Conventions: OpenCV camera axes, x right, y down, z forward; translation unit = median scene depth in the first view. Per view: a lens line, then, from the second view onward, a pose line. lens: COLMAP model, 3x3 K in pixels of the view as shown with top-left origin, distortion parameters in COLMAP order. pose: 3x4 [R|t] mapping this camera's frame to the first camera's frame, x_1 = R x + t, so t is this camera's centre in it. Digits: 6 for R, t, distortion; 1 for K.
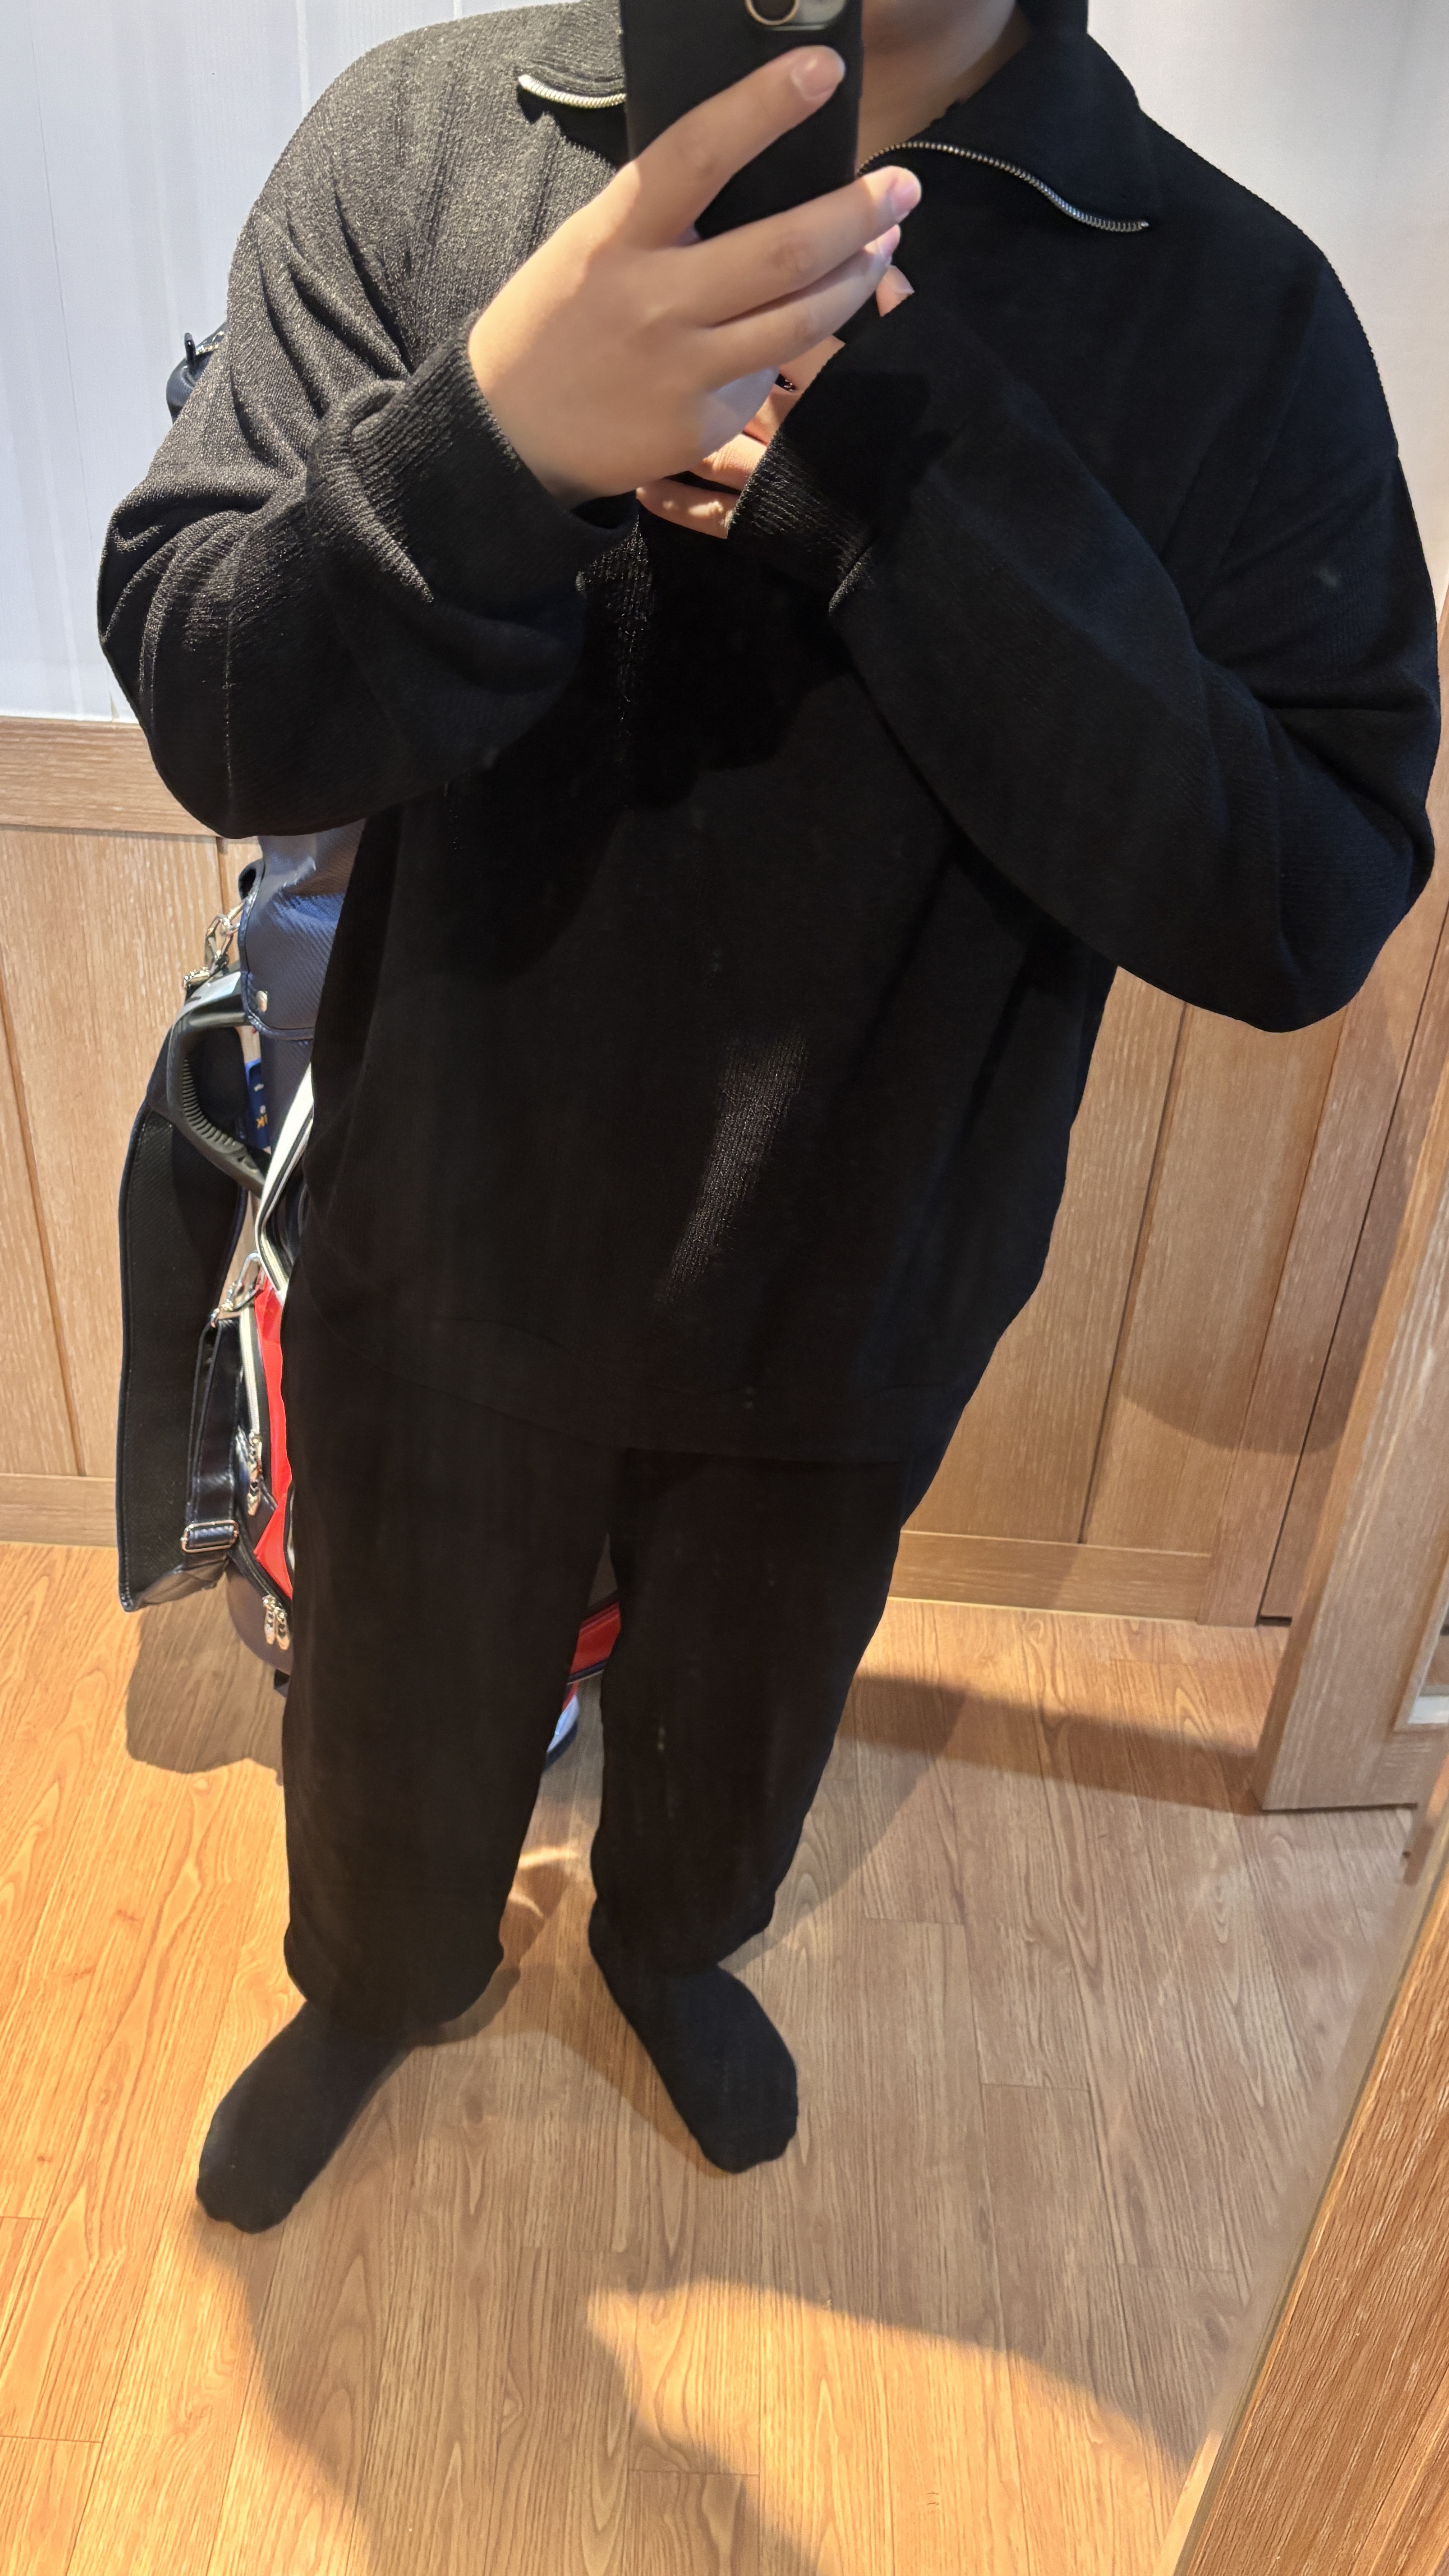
lens RADIAL K [[1944.2, 0, 699.4], [0, 1944.2, 1289.8], [0, 0, 1]] dist [0.002598, -0.013755]
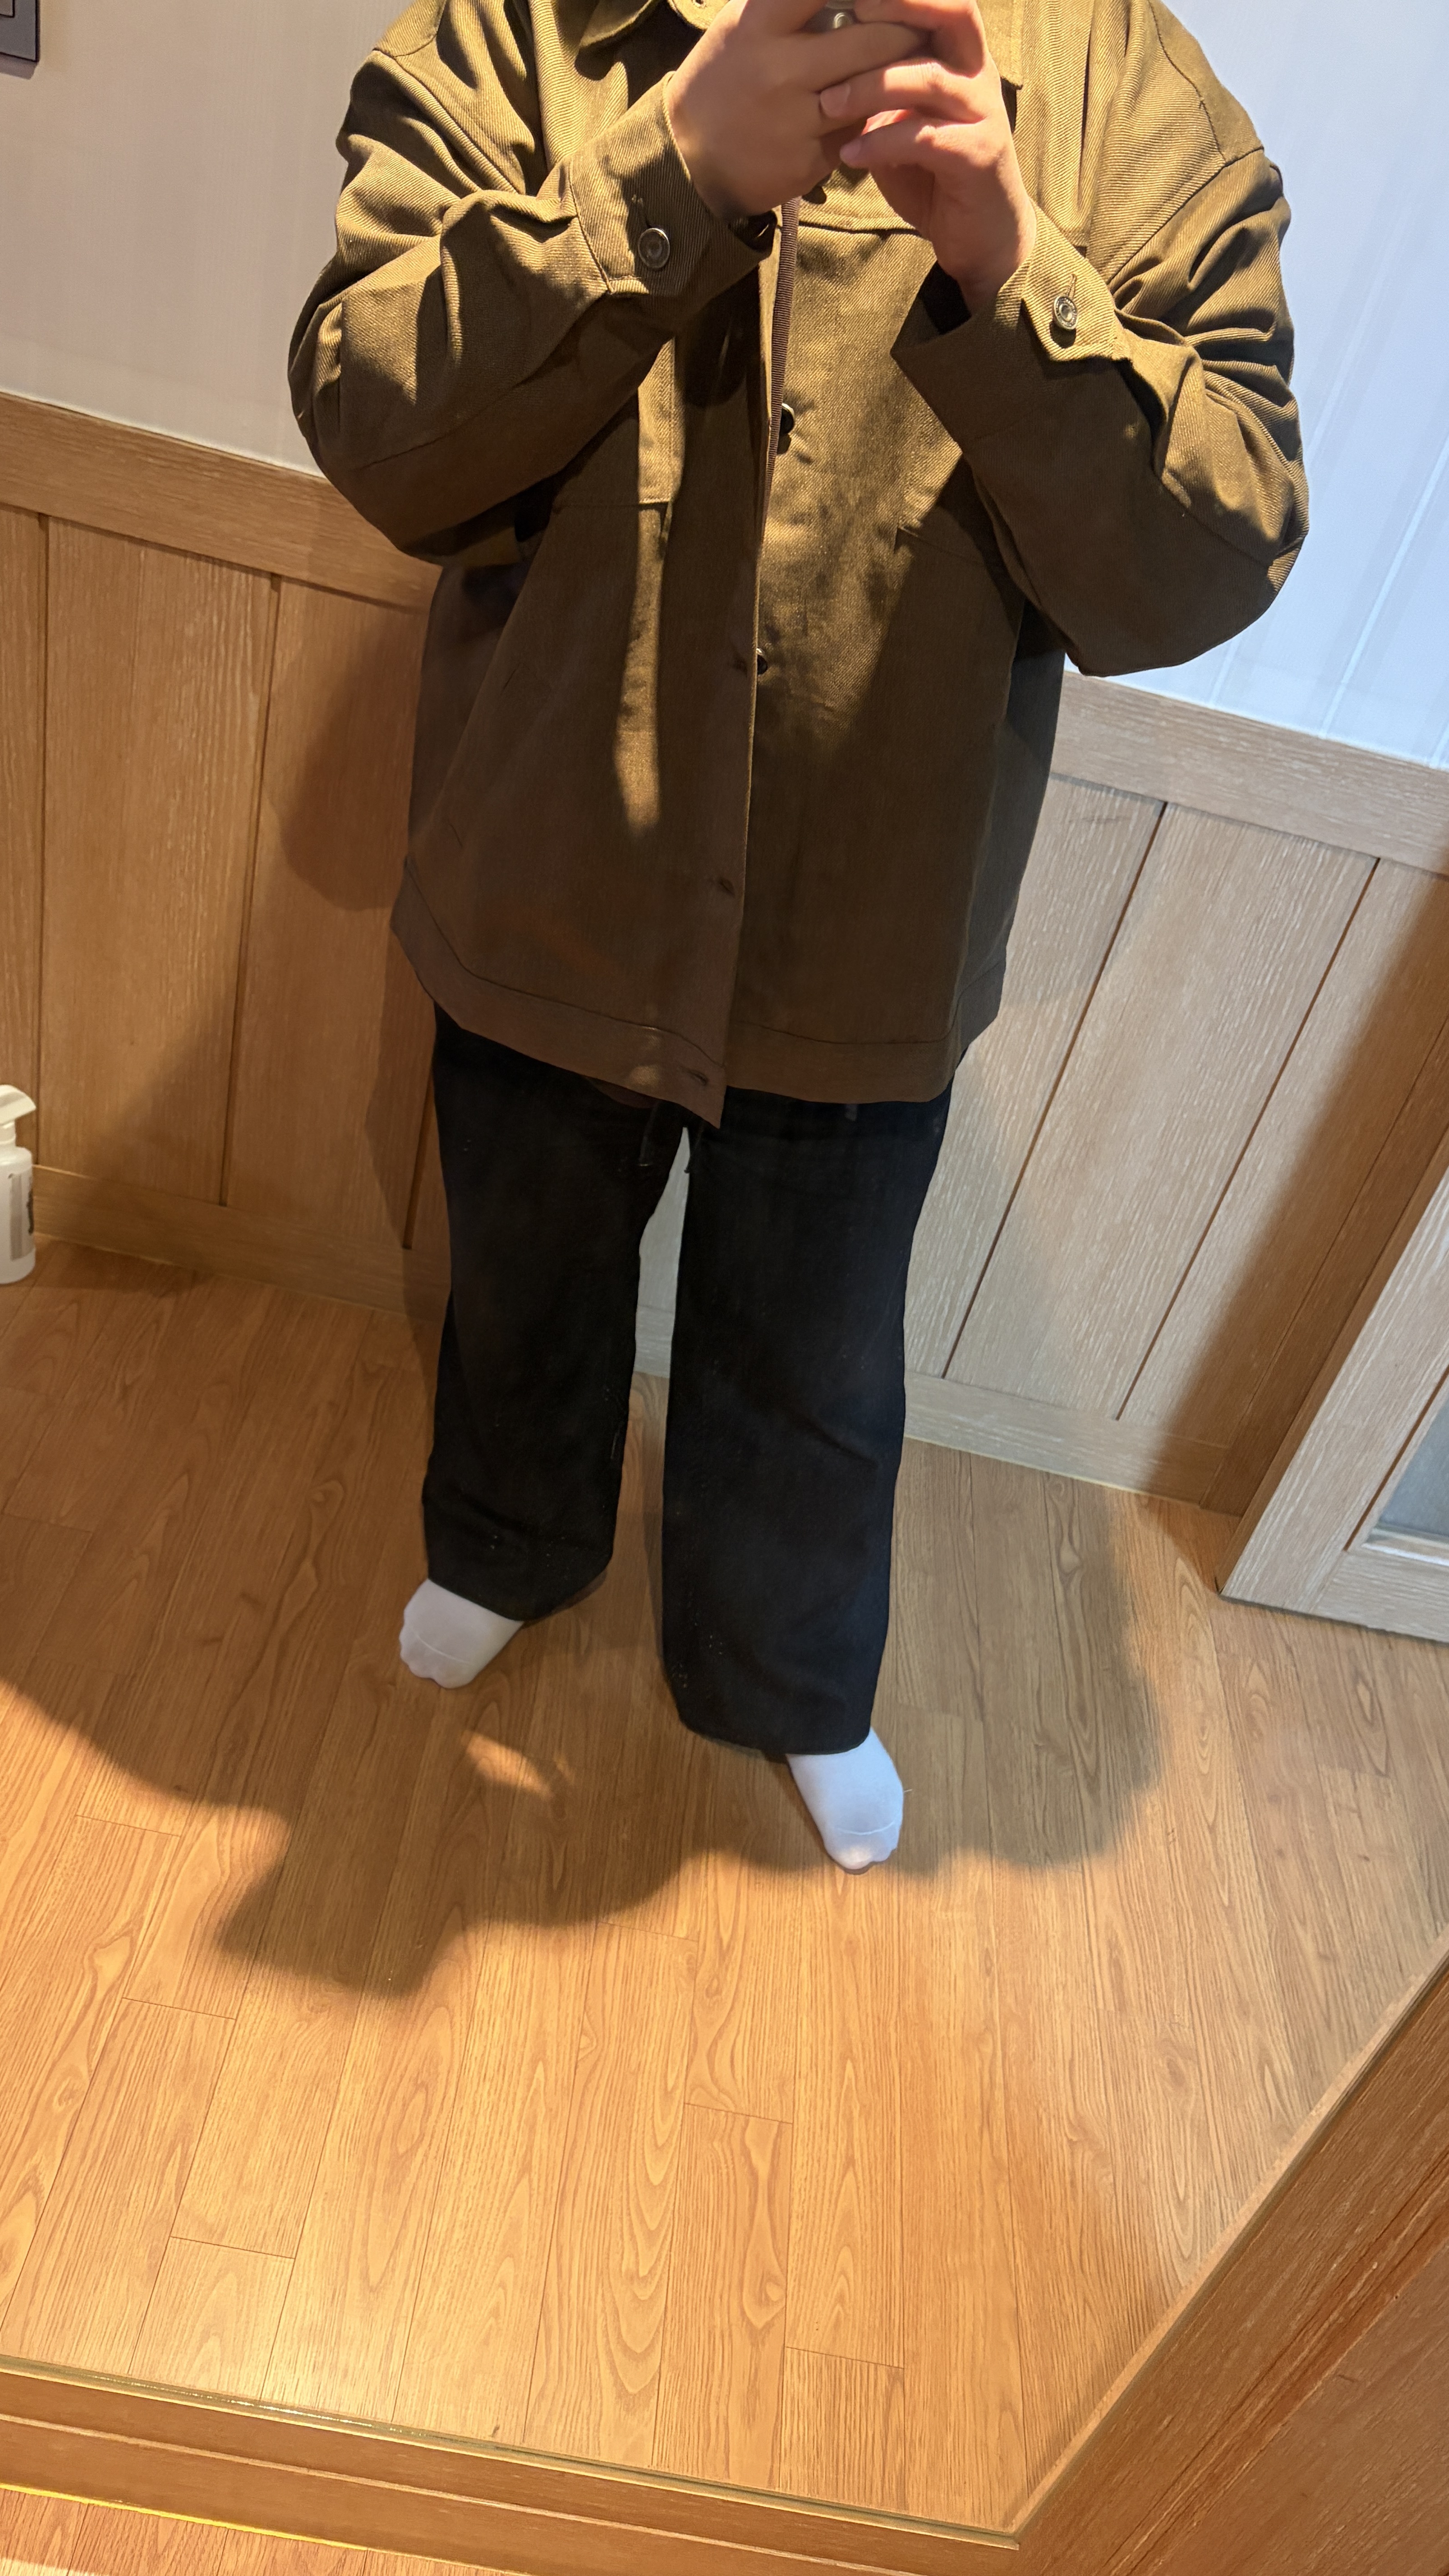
lens RADIAL K [[1957.7, 0, 669.1], [0, 1957.7, 1327.0], [0, 0, 1]] dist [-0.003732, -0.002127]
pose [[0.984251, 0.165118, 0.063139, -0.157948], [-0.169451, 0.982990, 0.070835, 0.051830], [-0.050369, -0.080419, 0.995488, -0.109039]]
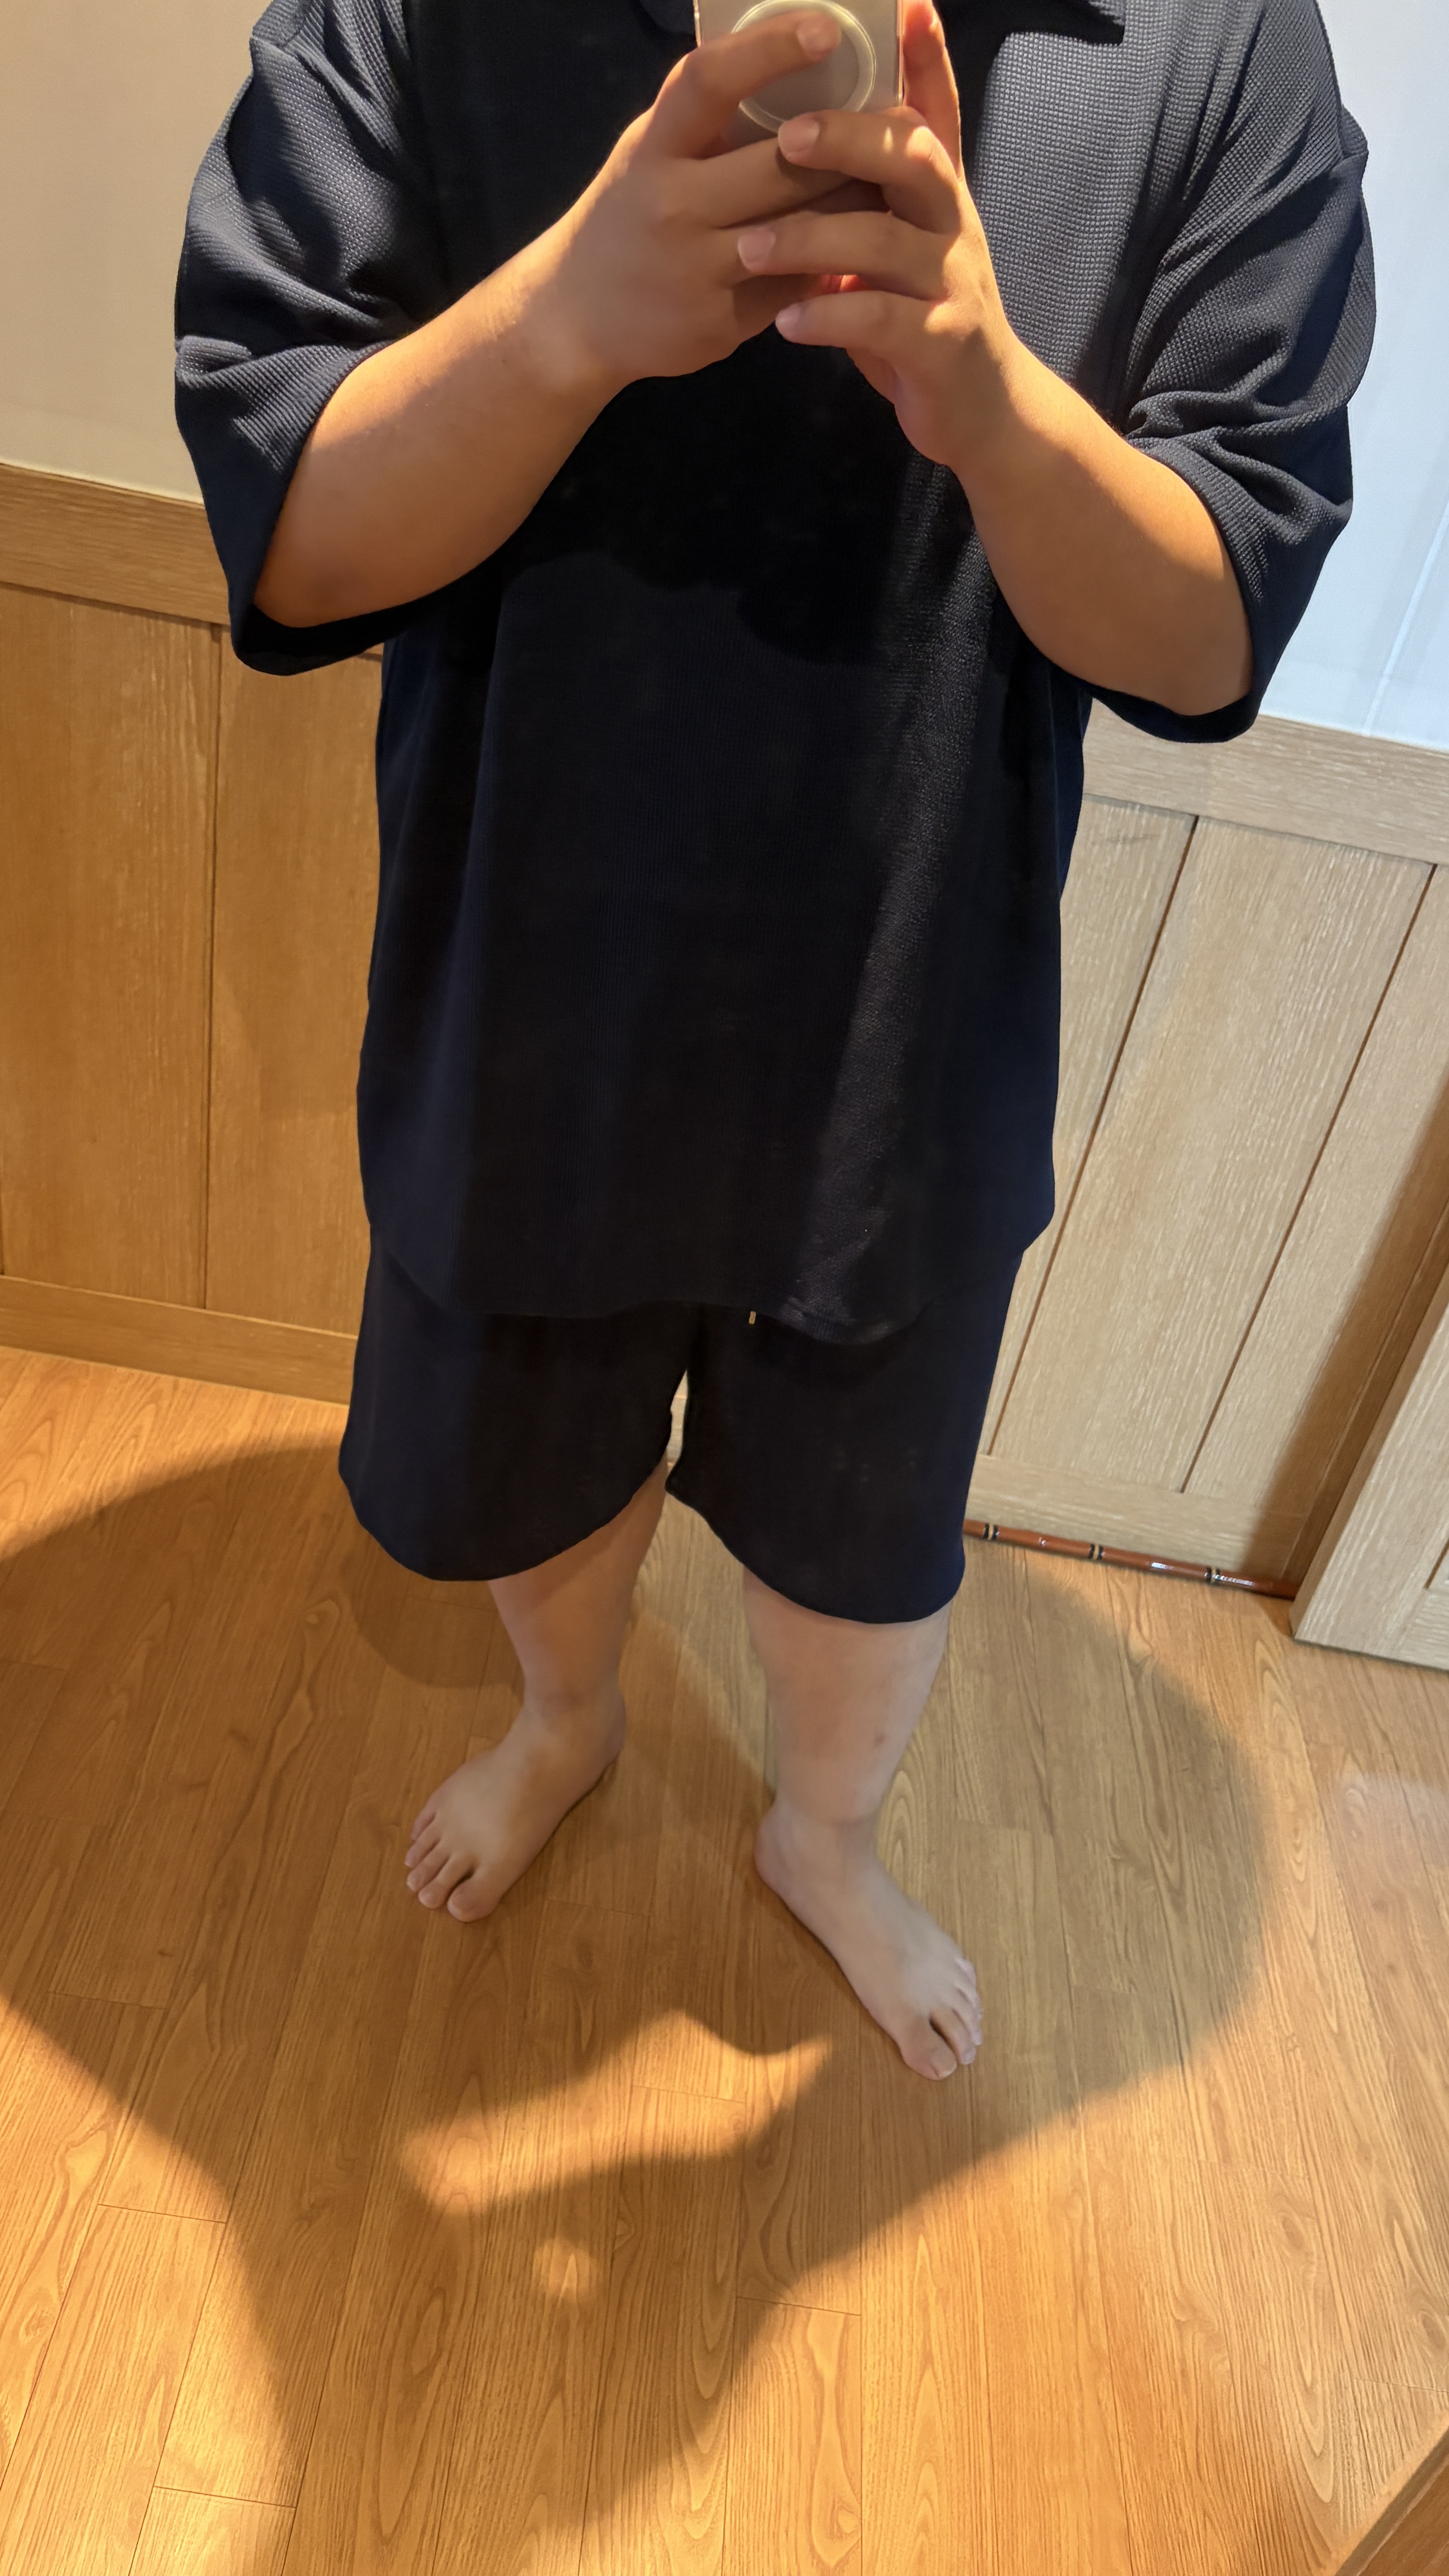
lens RADIAL K [[1957.7, 0, 671.1], [0, 1957.7, 1344.1], [0, 0, 1]] dist [-0.003732, -0.002127]
pose [[0.992390, 0.117743, 0.036023, -0.134615], [-0.119255, 0.991926, 0.043152, 0.050256], [-0.030651, -0.047120, 0.998419, -0.011636]]
